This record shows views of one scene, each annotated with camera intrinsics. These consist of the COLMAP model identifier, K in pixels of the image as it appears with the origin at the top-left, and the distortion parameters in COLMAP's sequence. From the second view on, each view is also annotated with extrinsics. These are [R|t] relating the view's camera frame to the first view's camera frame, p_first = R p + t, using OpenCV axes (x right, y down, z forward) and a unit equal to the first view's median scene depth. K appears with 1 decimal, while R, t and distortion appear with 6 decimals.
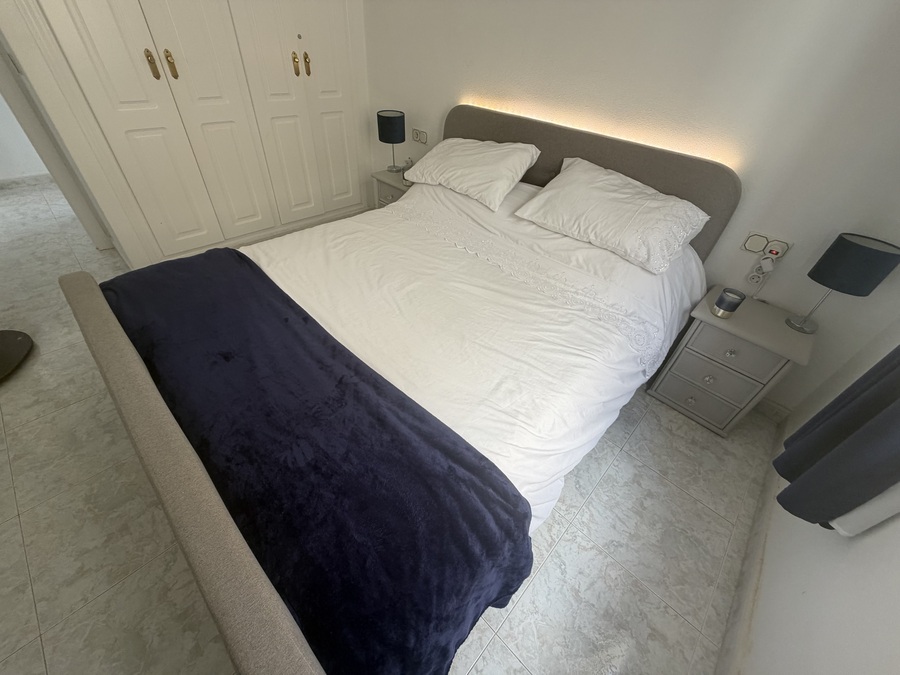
lens RADIAL K [[361.3, 0, 442.2], [0, 361.3, 338.7], [0, 0, 1]] dist [-0.000148, 0.000028]
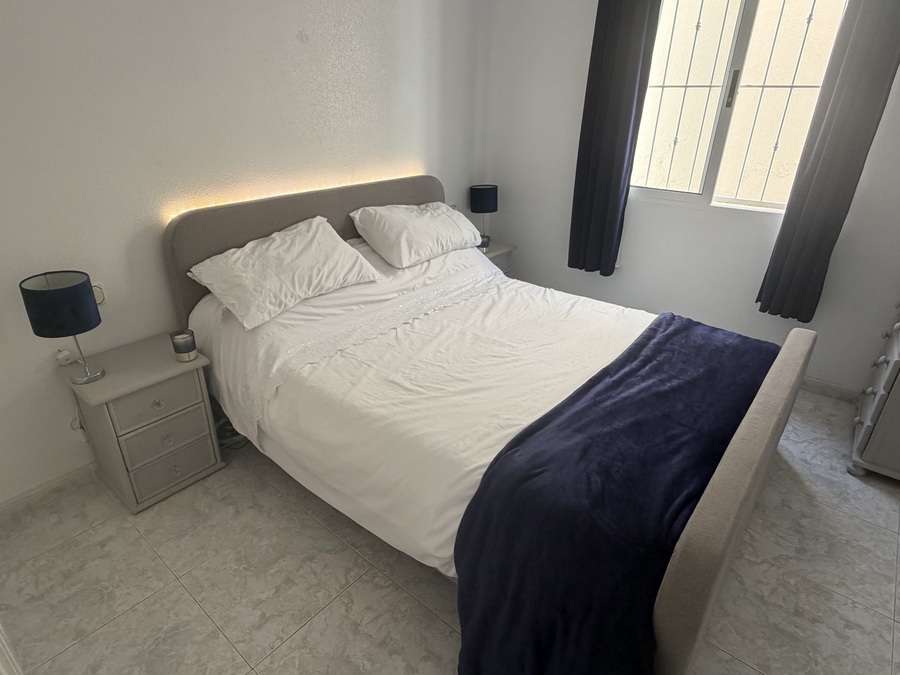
lens RADIAL K [[505.2, 0, 450.0], [0, 505.2, 337.5], [0, 0, 1]] dist [0.001900, -0.023105]
pose [[-0.091732, -0.472734, 0.876417, -1.096546], [0.652211, 0.636548, 0.411616, -0.703300], [-0.752467, 0.609368, 0.249931, 0.682040]]
